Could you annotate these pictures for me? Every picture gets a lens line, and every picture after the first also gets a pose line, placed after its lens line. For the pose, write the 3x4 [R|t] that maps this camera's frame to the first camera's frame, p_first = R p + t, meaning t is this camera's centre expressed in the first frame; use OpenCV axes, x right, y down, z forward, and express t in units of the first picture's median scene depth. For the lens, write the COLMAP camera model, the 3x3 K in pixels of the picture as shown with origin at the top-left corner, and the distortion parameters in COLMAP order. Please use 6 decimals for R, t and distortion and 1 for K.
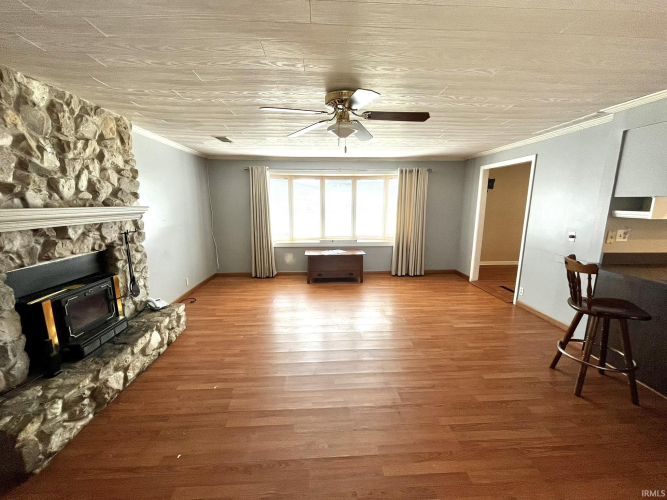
lens RADIAL K [[269.5, 0, 331.7], [0, 269.5, 250.6], [0, 0, 1]] dist [-0.001734, -0.000437]
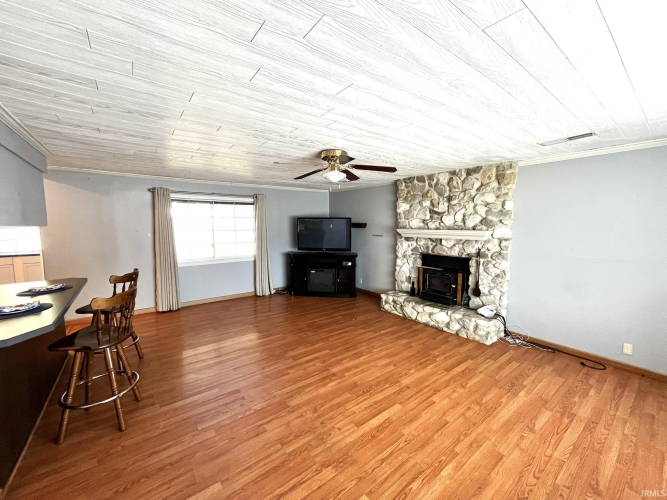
lens RADIAL K [[269.5, 0, 331.0], [0, 269.5, 252.0], [0, 0, 1]] dist [-0.001734, -0.000437]
pose [[-0.829001, 0.059869, -0.556033, 0.678467], [-0.097372, 0.963615, 0.248928, -0.339499], [0.550705, 0.260504, -0.793008, 1.762996]]
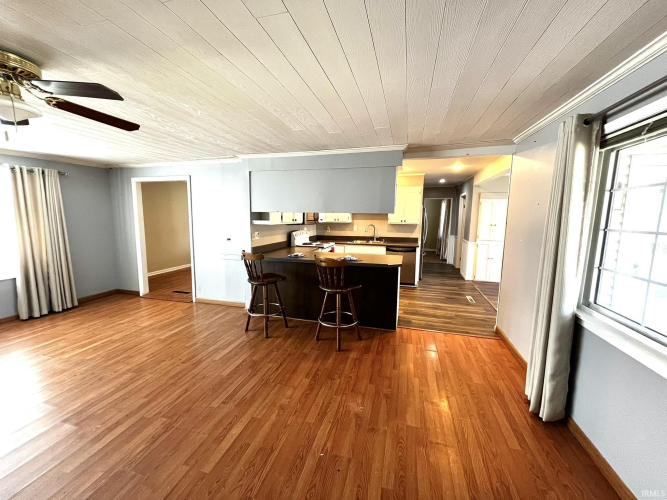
lens RADIAL K [[269.5, 0, 332.9], [0, 269.5, 249.3], [0, 0, 1]] dist [-0.001734, -0.000437]
pose [[0.314894, -0.115400, 0.942085, -0.310287], [0.159898, 0.984844, 0.067192, -0.009774], [-0.935561, 0.129479, 0.328574, 0.048664]]
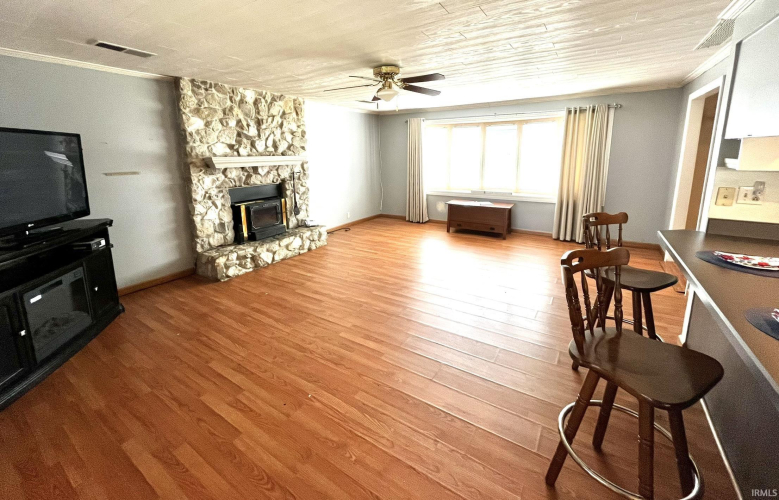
lens RADIAL K [[316.6, 0, 388.8], [0, 316.6, 208.3], [0, 0, 1]] dist [-0.000011, -0.000018]
pose [[0.809687, 0.091781, -0.579640, 0.789374], [-0.090304, 0.995417, 0.031472, 0.032016], [0.579872, 0.026861, 0.814264, -0.166986]]
